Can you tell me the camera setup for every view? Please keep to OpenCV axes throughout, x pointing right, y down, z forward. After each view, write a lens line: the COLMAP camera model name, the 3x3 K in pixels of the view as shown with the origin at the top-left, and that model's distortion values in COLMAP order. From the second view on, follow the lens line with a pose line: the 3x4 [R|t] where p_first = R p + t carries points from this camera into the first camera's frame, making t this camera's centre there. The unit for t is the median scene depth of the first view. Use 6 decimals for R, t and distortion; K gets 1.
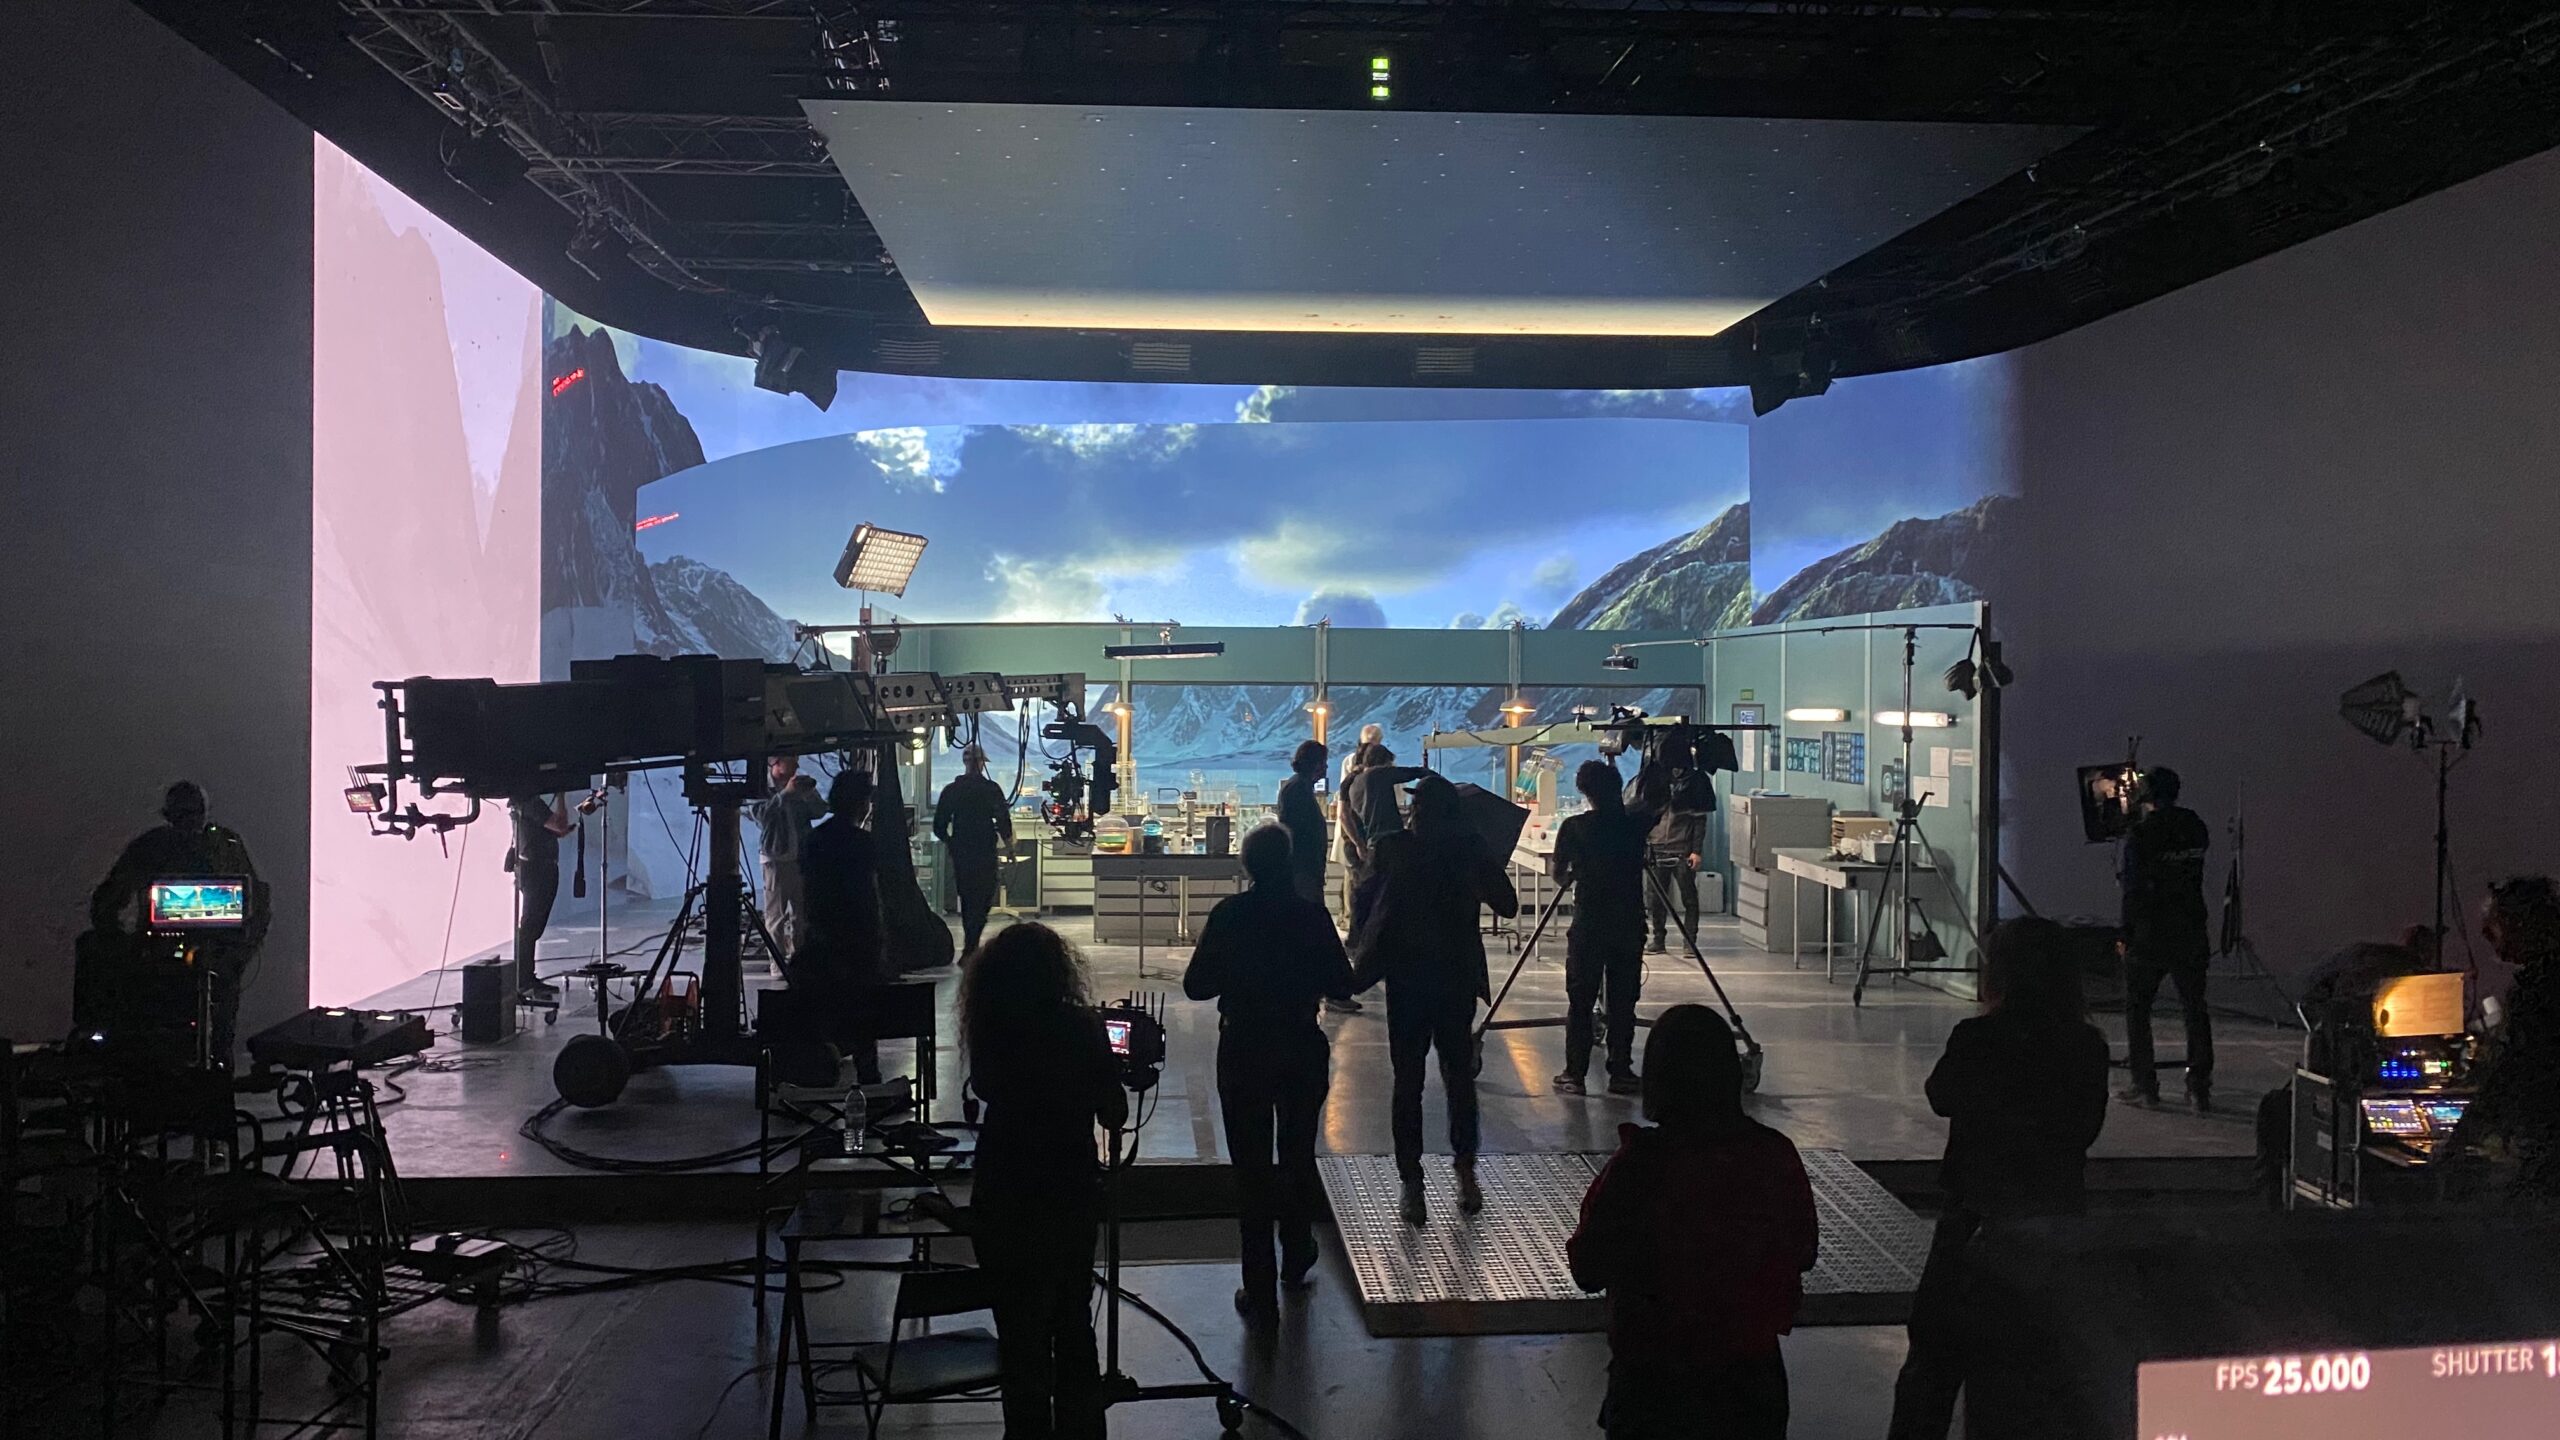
lens RADIAL K [[1994.7, 0, 1280.0], [0, 1994.7, 720.0], [0, 0, 1]] dist [0.001128, -0.000353]
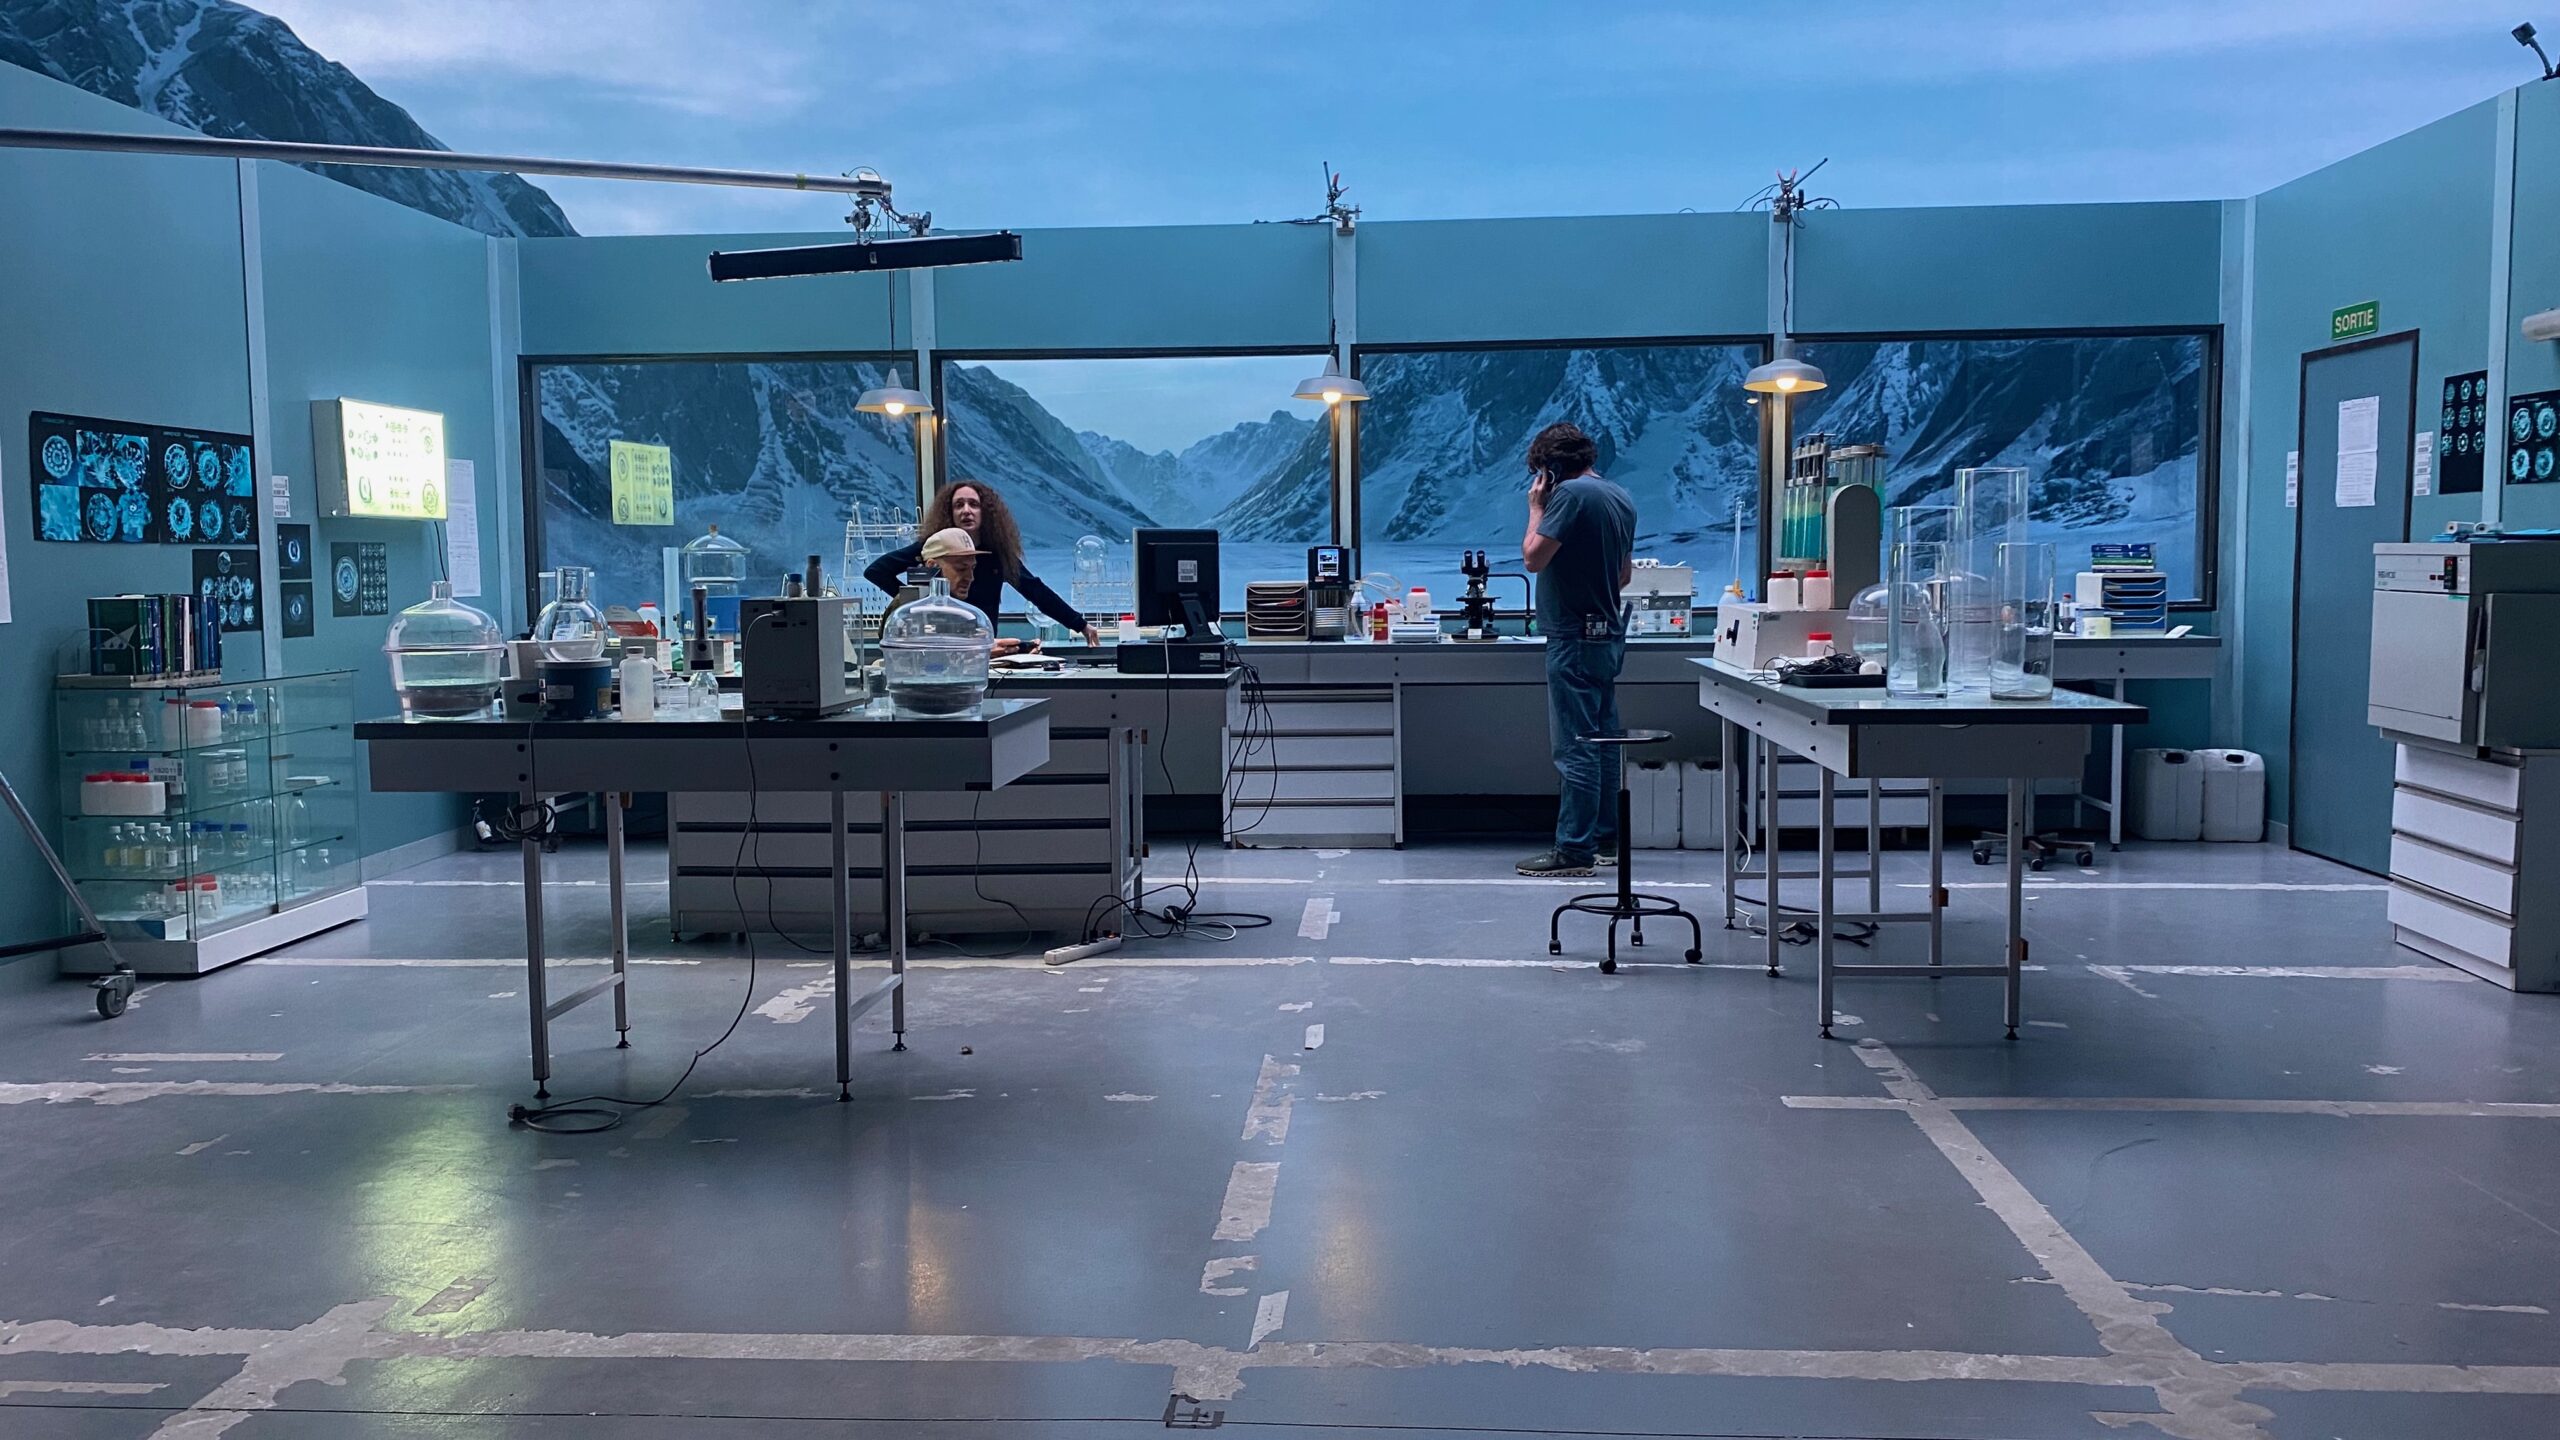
lens RADIAL K [[1994.7, 0, 1280.0], [0, 1994.7, 720.0], [0, 0, 1]] dist [0.001128, -0.000353]
pose [[0.989285, -0.008754, -0.145736, 0.077652], [0.018884, 0.997488, 0.068266, 0.039266], [0.144773, -0.070286, 0.986965, 0.584720]]
